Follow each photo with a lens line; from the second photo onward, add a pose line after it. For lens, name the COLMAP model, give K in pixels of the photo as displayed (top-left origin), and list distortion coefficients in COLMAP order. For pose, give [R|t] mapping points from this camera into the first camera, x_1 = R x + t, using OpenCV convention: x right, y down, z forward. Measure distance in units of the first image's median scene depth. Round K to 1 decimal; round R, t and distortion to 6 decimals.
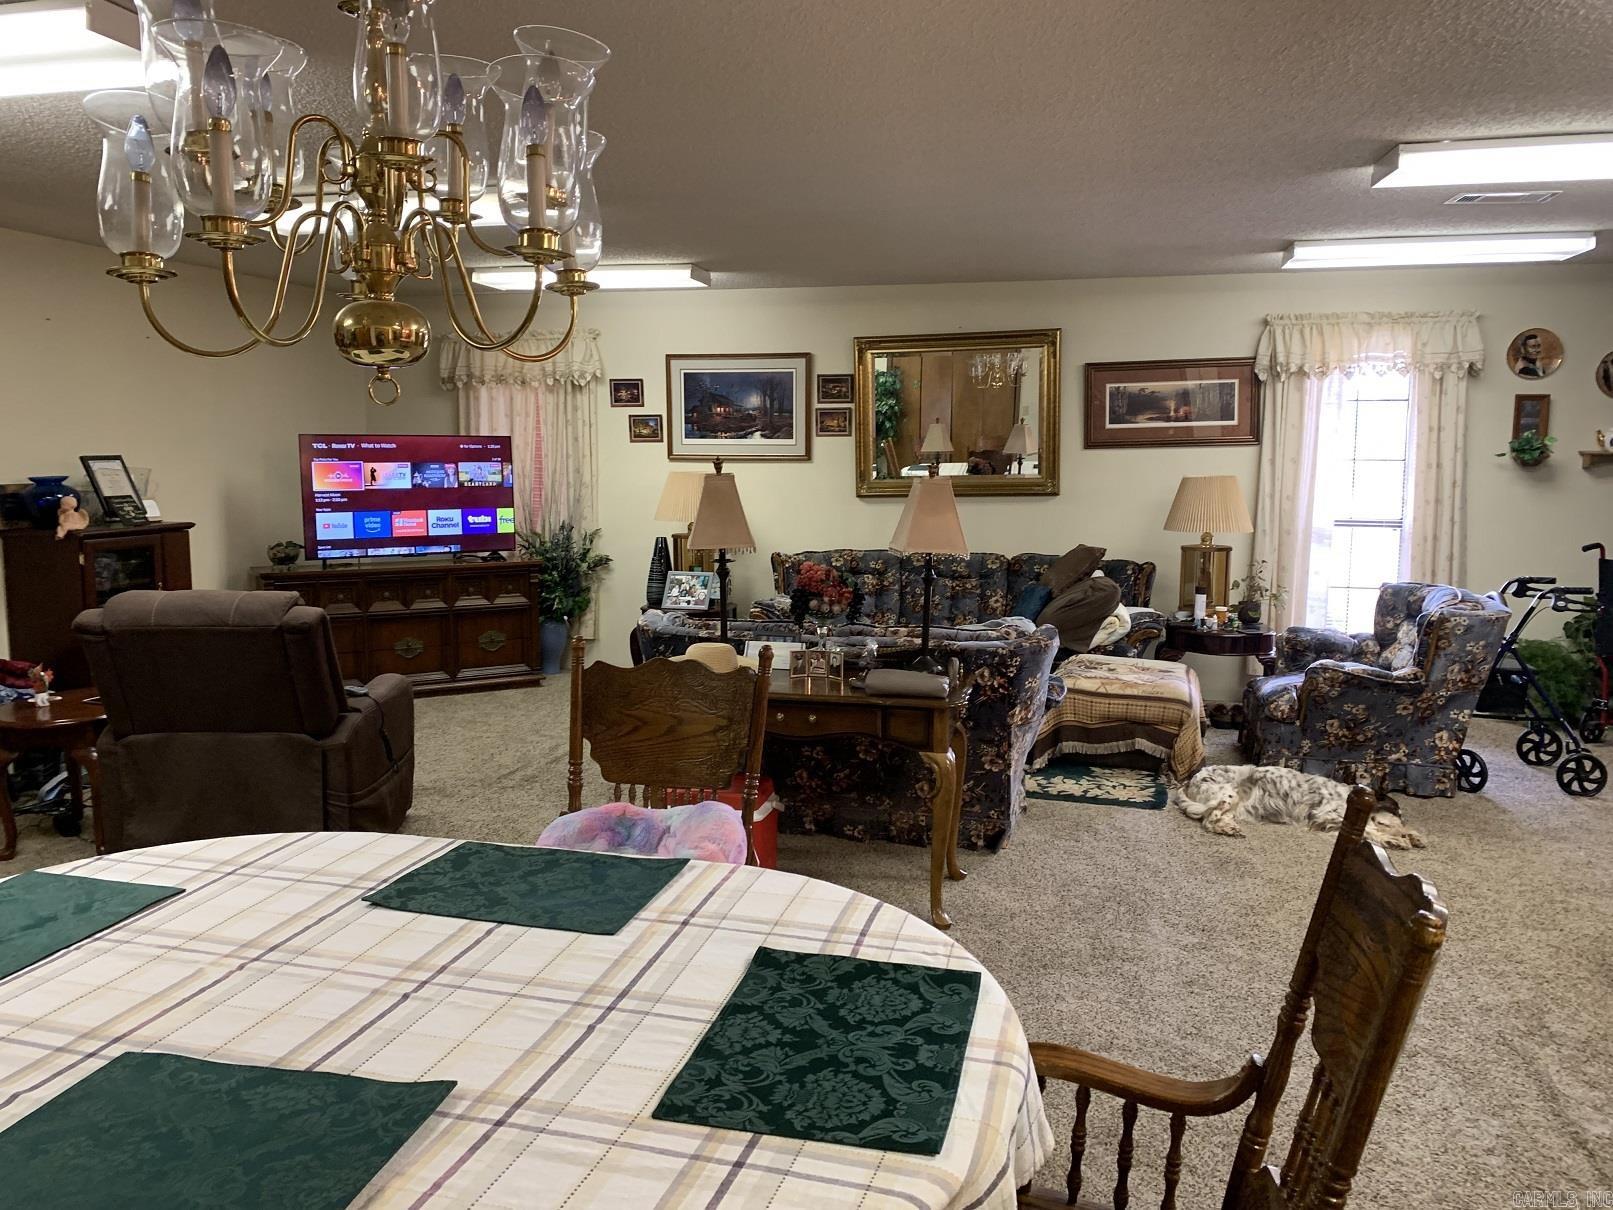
lens RADIAL K [[1240.5, 0, 781.3], [0, 1240.5, 612.4], [0, 0, 1]] dist [0.118147, -0.189365]
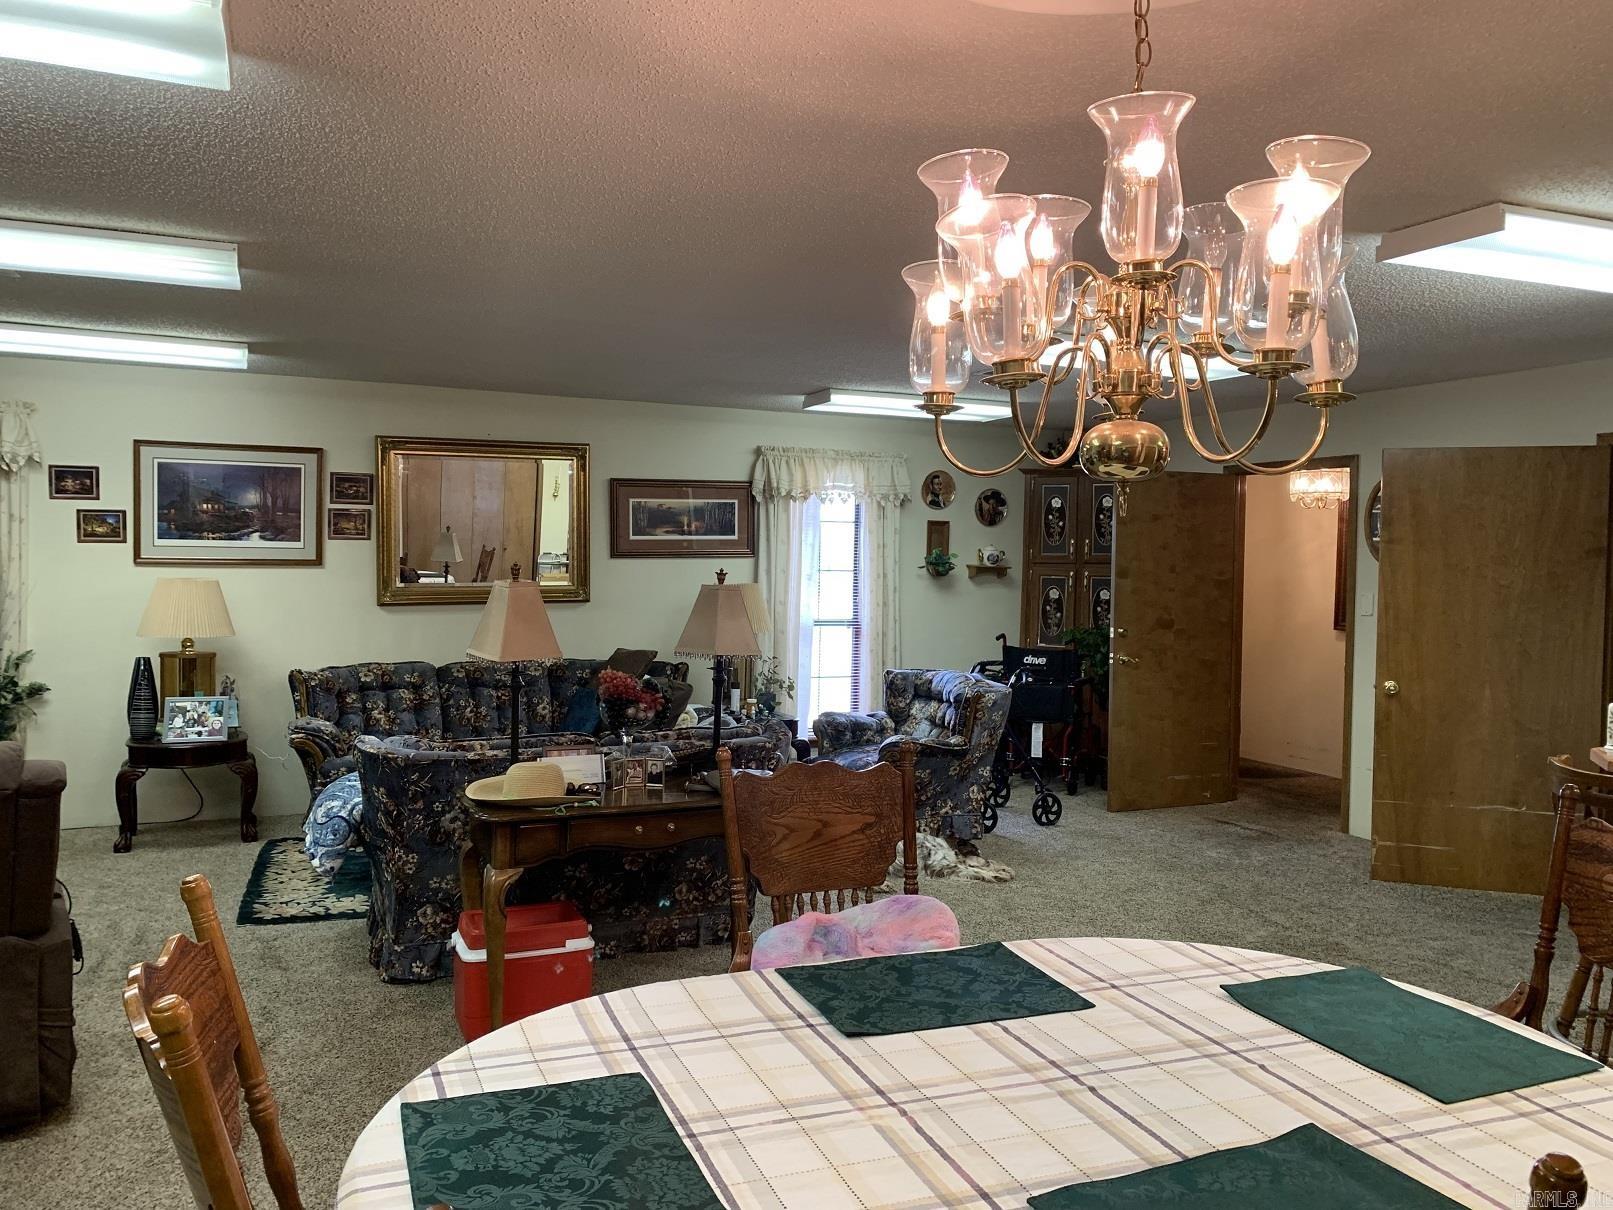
lens RADIAL K [[1255.5, 0, 806.5], [0, 1255.5, 605.0], [0, 0, 1]] dist [0.037748, -0.016325]
pose [[0.791075, -0.012451, 0.611592, -0.303534], [0.068726, 0.995272, -0.068633, -0.008541], [-0.607846, 0.096326, 0.788191, 0.081174]]
